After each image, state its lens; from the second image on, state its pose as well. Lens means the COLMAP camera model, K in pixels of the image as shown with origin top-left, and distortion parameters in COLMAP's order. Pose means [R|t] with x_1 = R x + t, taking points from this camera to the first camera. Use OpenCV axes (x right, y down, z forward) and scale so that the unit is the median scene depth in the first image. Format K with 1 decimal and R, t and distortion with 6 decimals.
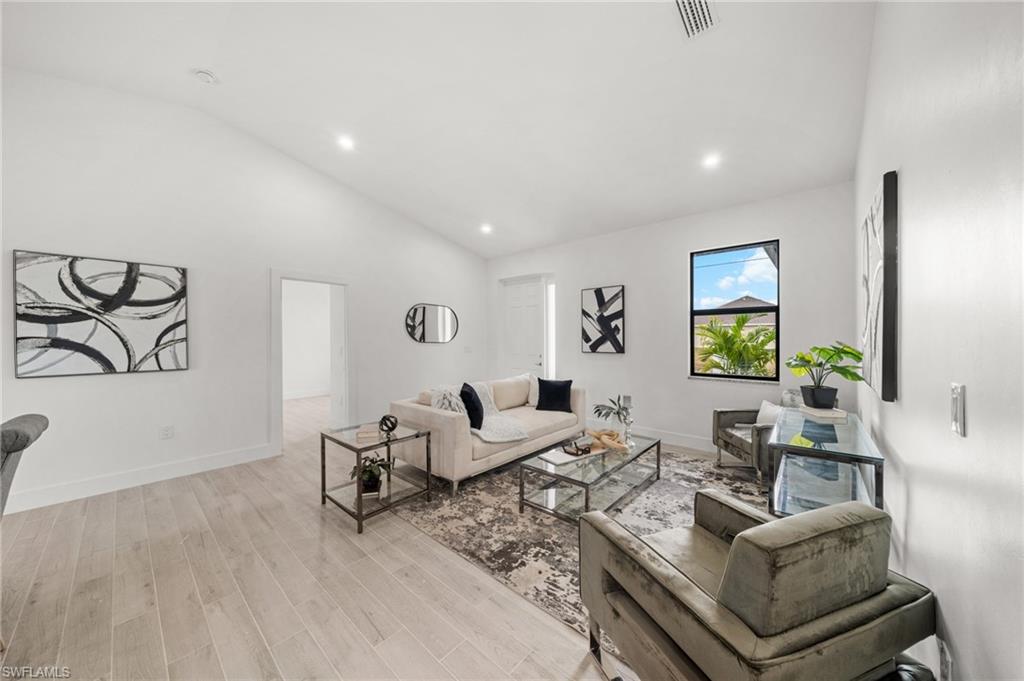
lens RADIAL K [[348.4, 0, 504.8], [0, 348.4, 338.8], [0, 0, 1]] dist [-0.001770, -0.000468]
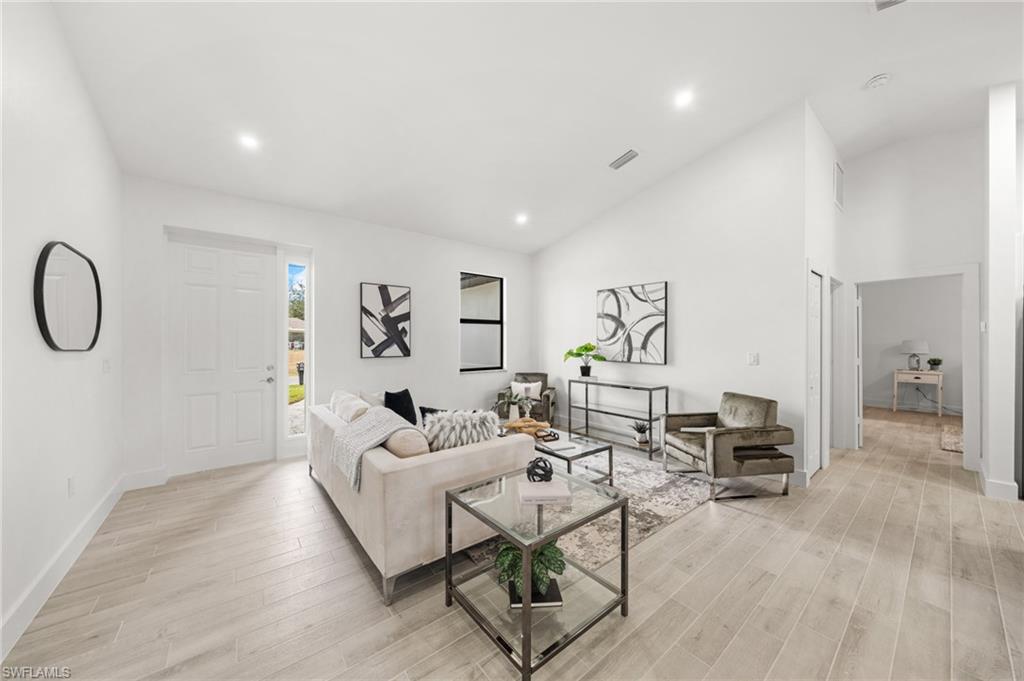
lens RADIAL K [[348.4, 0, 508.3], [0, 348.4, 340.6], [0, 0, 1]] dist [-0.001770, -0.000468]
pose [[0.176207, 0.006995, 0.984328, -0.561214], [-0.000807, 0.999975, -0.006962, 0.003506], [-0.984353, 0.000433, 0.176208, 0.536537]]
